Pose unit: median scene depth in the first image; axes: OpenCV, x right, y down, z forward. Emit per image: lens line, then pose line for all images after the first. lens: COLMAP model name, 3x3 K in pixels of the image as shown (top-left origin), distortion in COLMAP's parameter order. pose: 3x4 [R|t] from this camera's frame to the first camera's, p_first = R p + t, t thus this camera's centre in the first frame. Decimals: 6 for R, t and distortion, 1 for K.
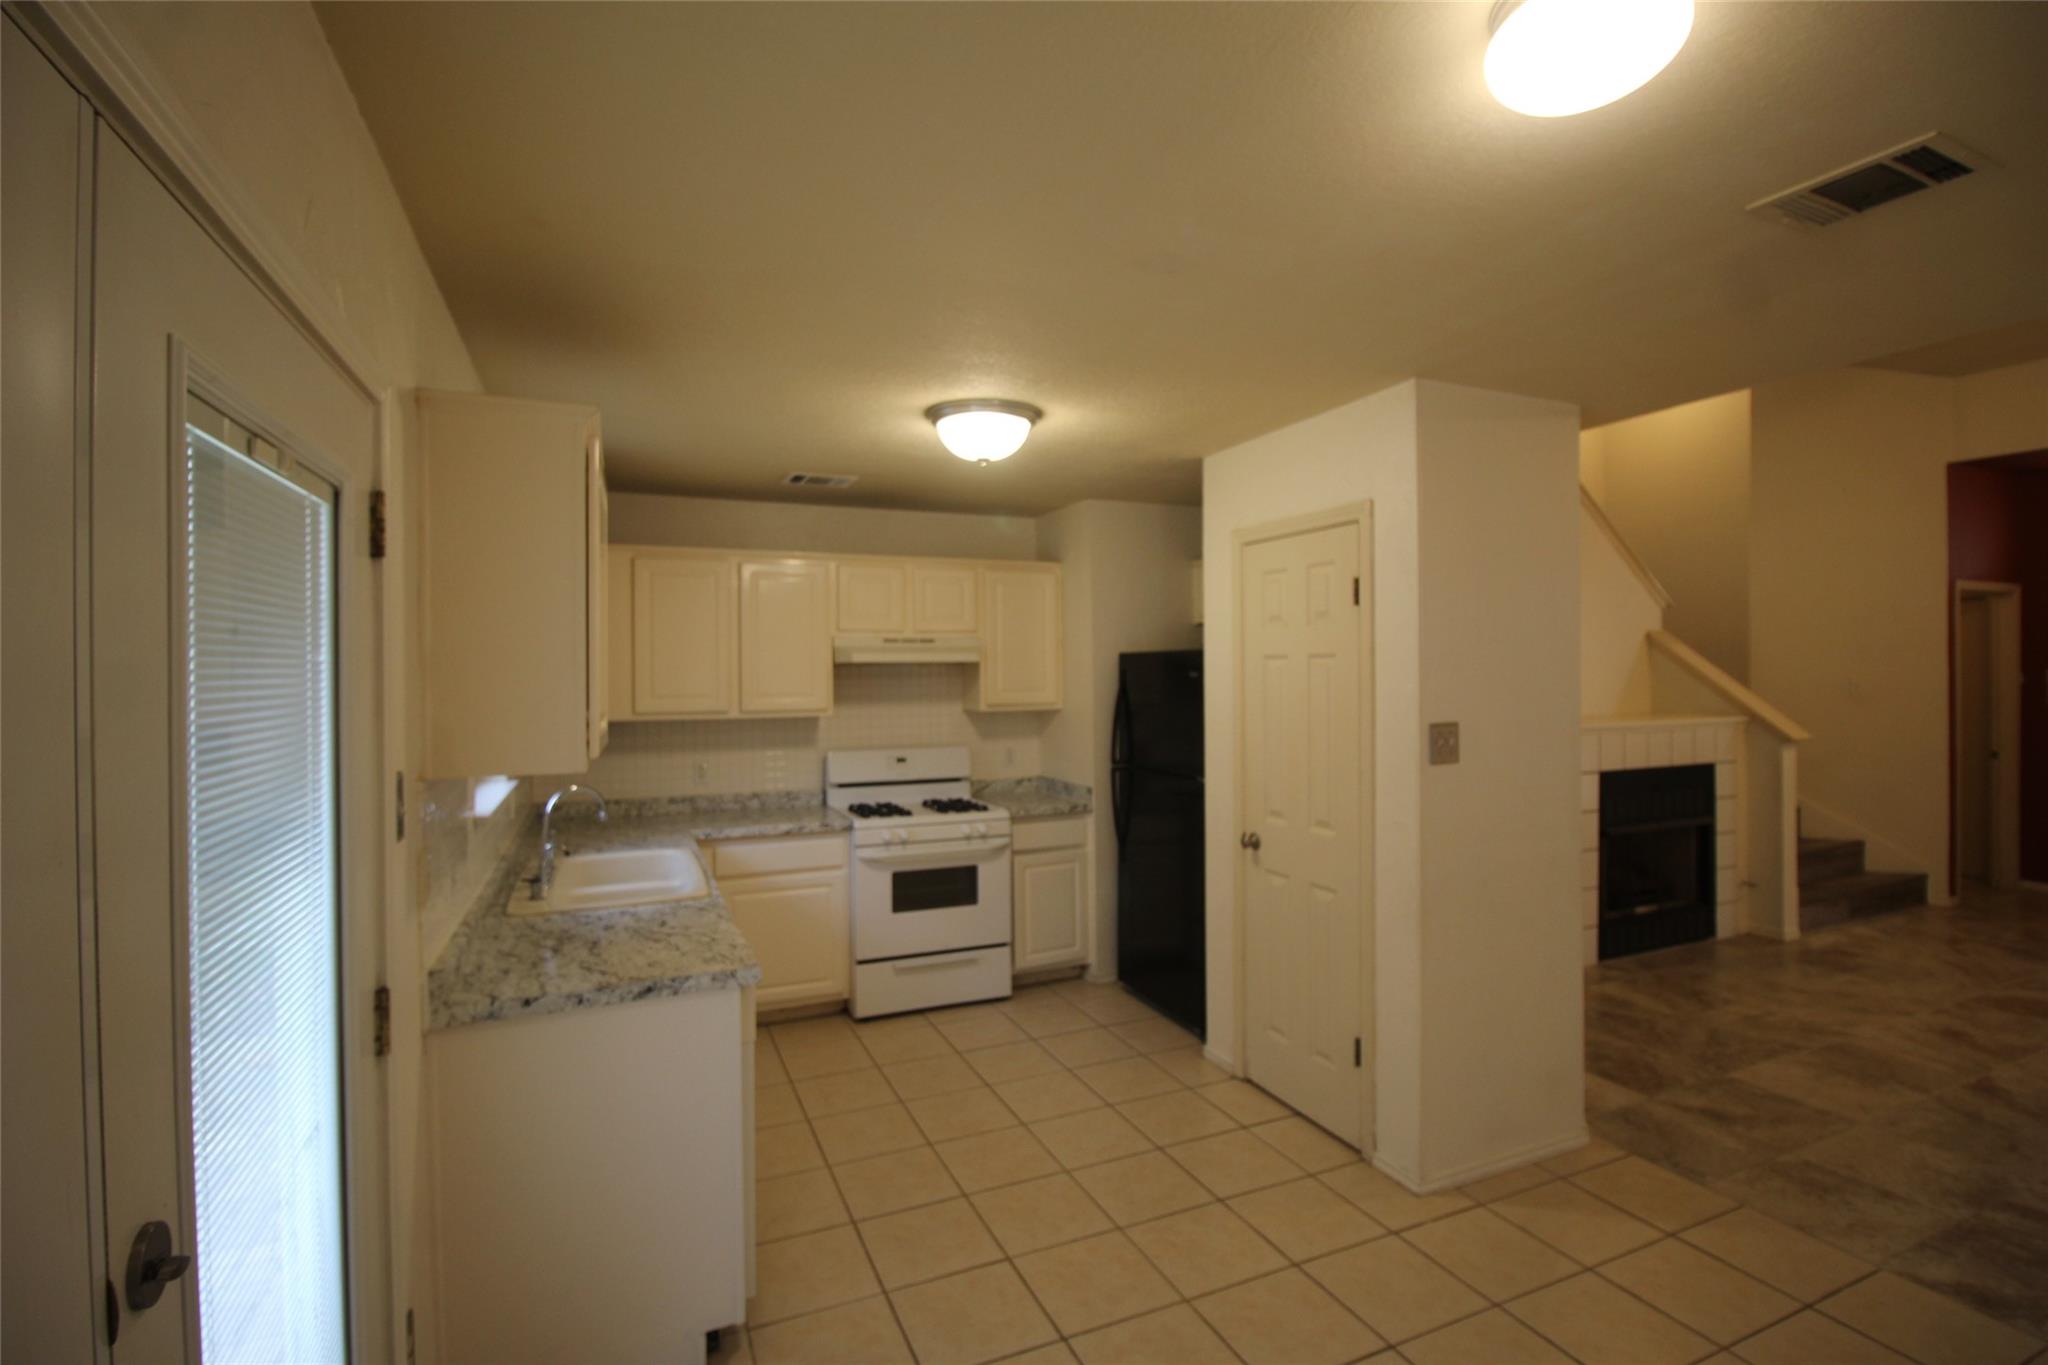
lens RADIAL K [[953.0, 0, 1020.1], [0, 953.0, 672.6], [0, 0, 1]] dist [-0.005792, -0.008771]
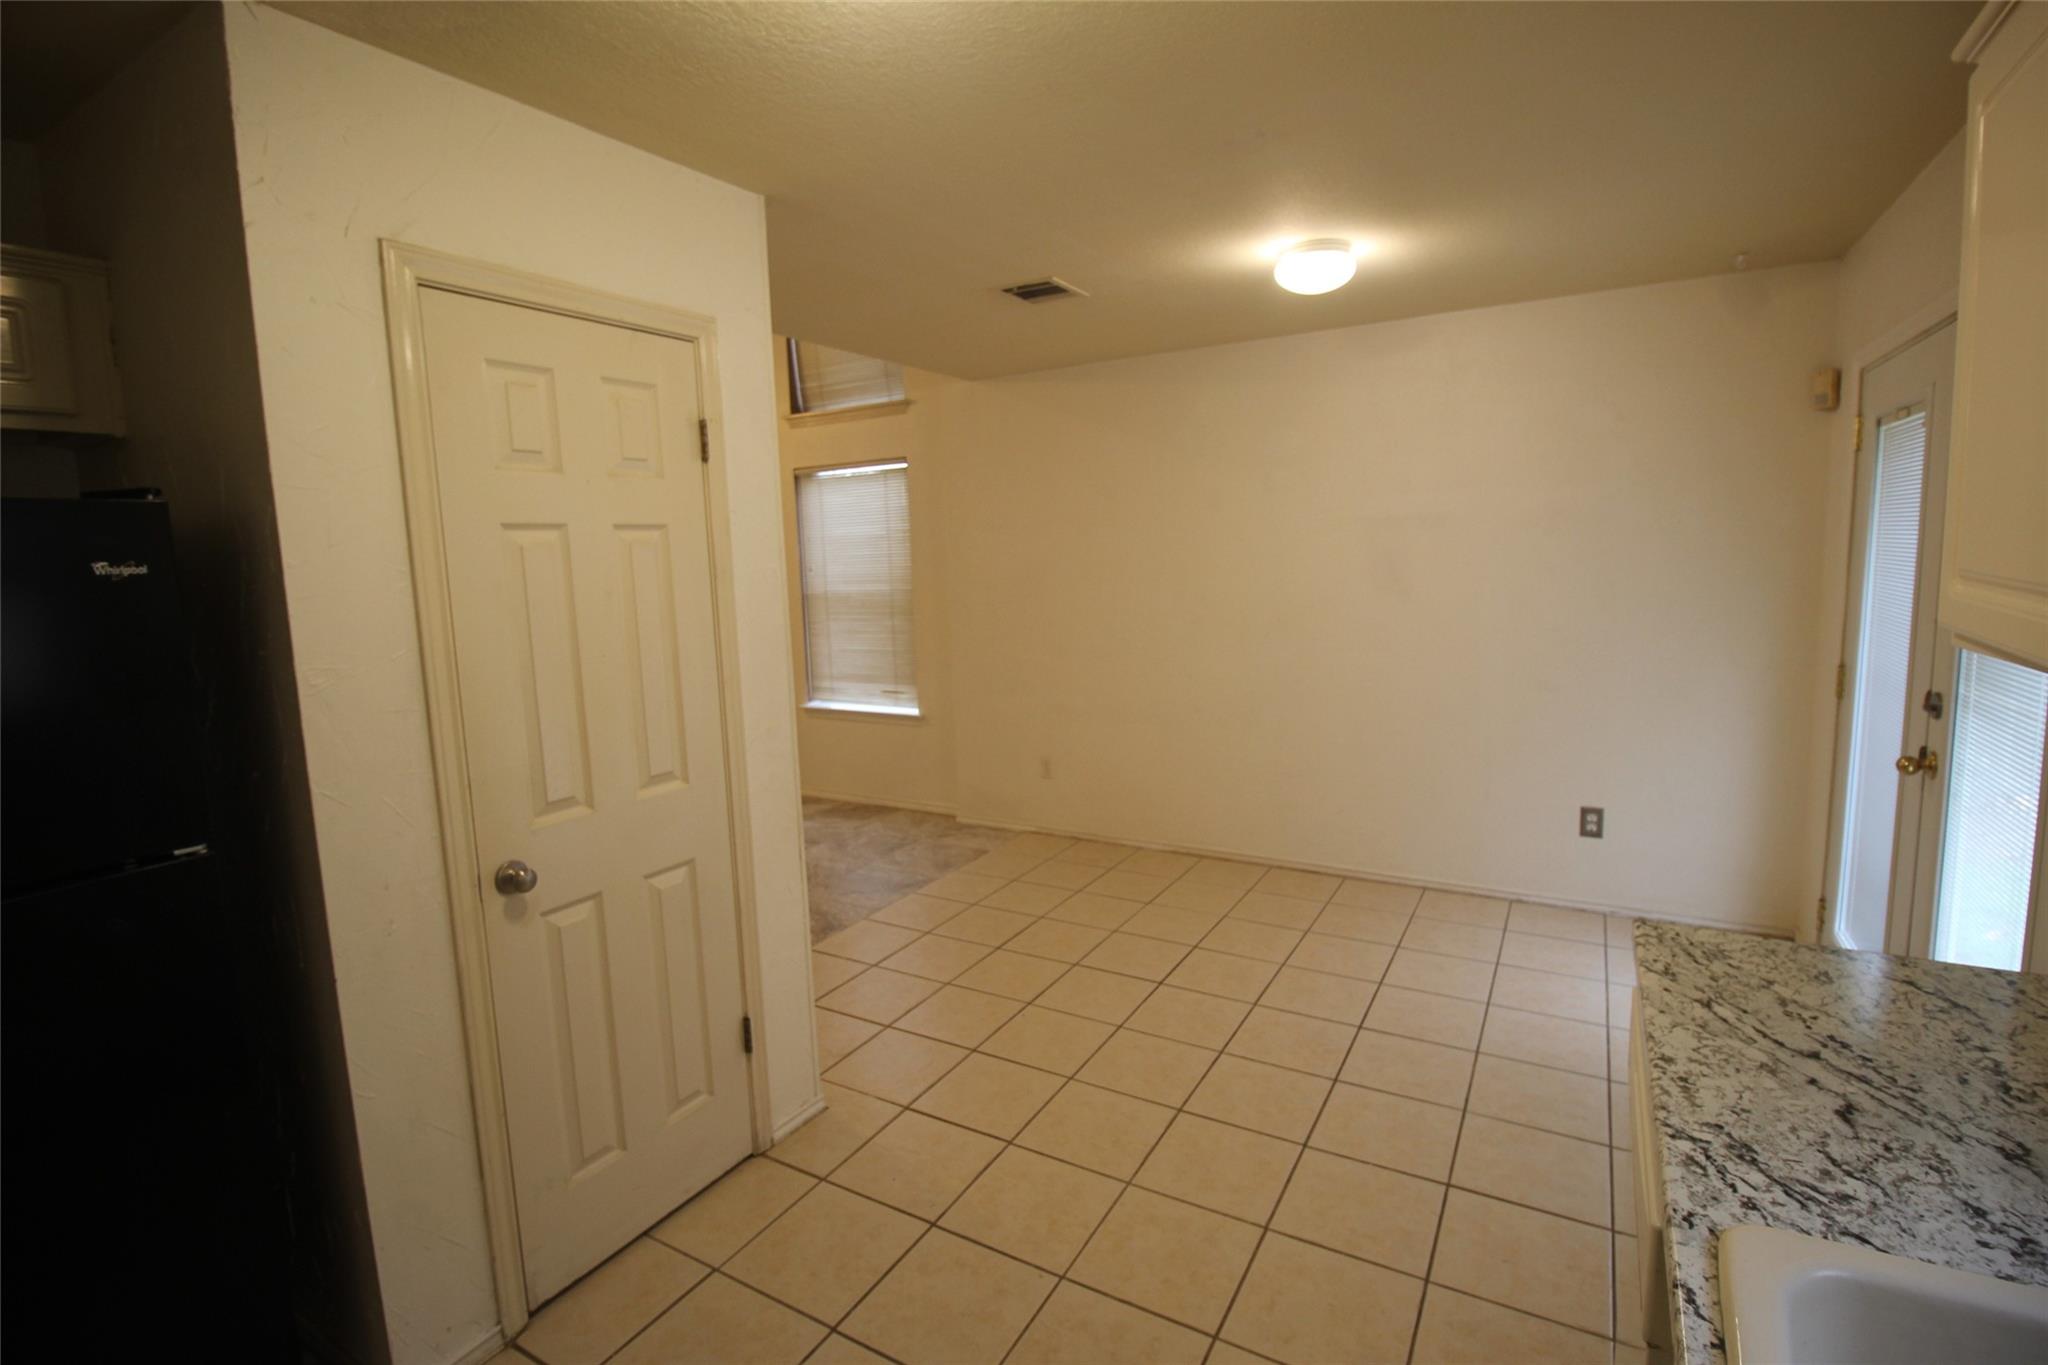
lens RADIAL K [[953.0, 0, 1024.1], [0, 953.0, 671.6], [0, 0, 1]] dist [-0.005792, -0.008771]
pose [[-0.585932, -0.072794, 0.807084, -0.369089], [0.037797, 0.992418, 0.116951, 0.013215], [-0.809478, 0.099031, -0.578738, 1.151253]]
